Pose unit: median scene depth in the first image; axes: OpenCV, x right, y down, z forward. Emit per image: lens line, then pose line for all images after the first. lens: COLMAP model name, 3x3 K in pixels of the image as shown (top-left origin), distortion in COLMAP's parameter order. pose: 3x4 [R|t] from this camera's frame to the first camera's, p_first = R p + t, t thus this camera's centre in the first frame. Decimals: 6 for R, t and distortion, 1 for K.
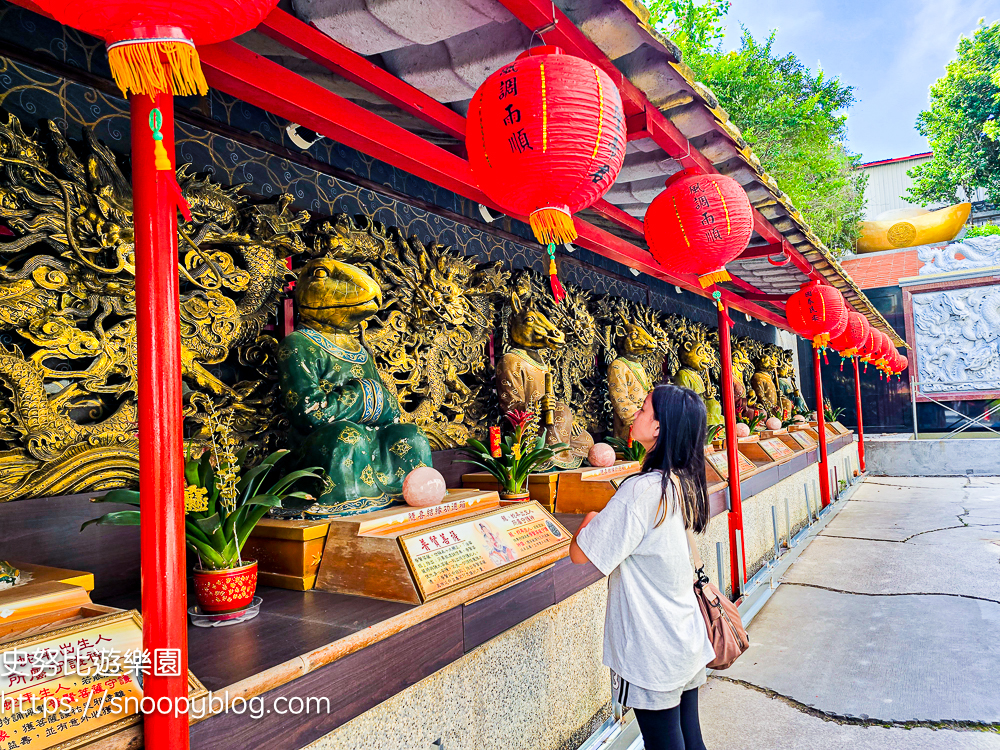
lens RADIAL K [[680.8, 0, 499.5], [0, 680.8, 415.9], [0, 0, 1]] dist [0.073032, -0.064172]
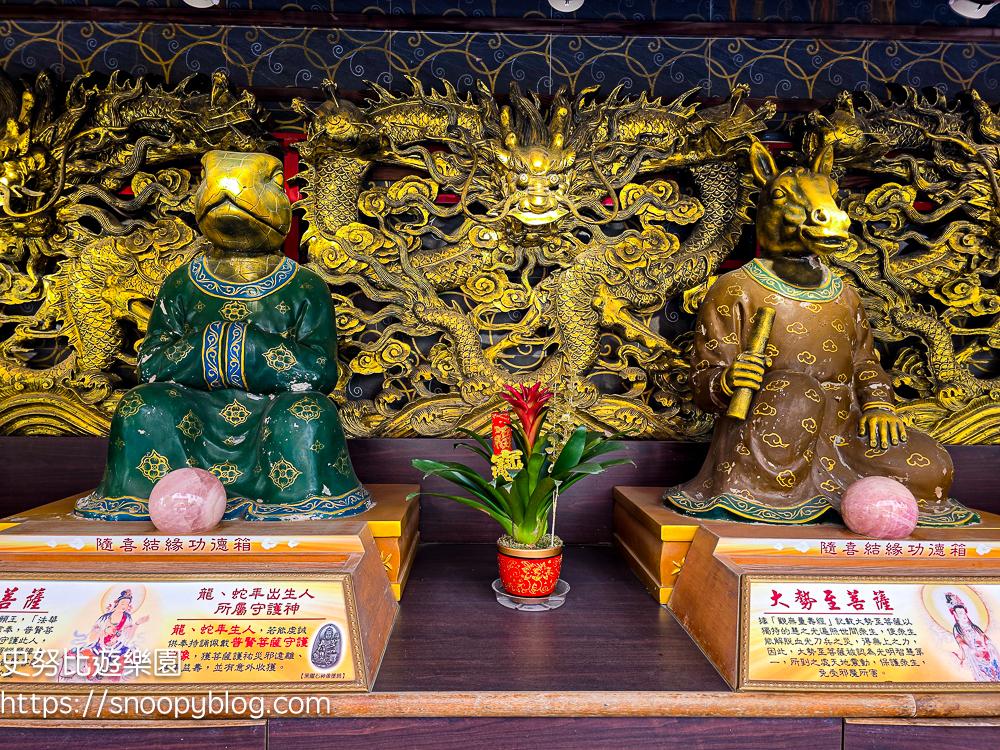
lens RADIAL K [[680.8, 0, 499.5], [0, 680.8, 415.9], [0, 0, 1]] dist [0.073032, -0.064172]
pose [[0.551822, 0.095694, -0.828454, 0.255469], [-0.041800, 0.995320, 0.087126, -0.014891], [0.832914, -0.013449, 0.553239, 0.410797]]
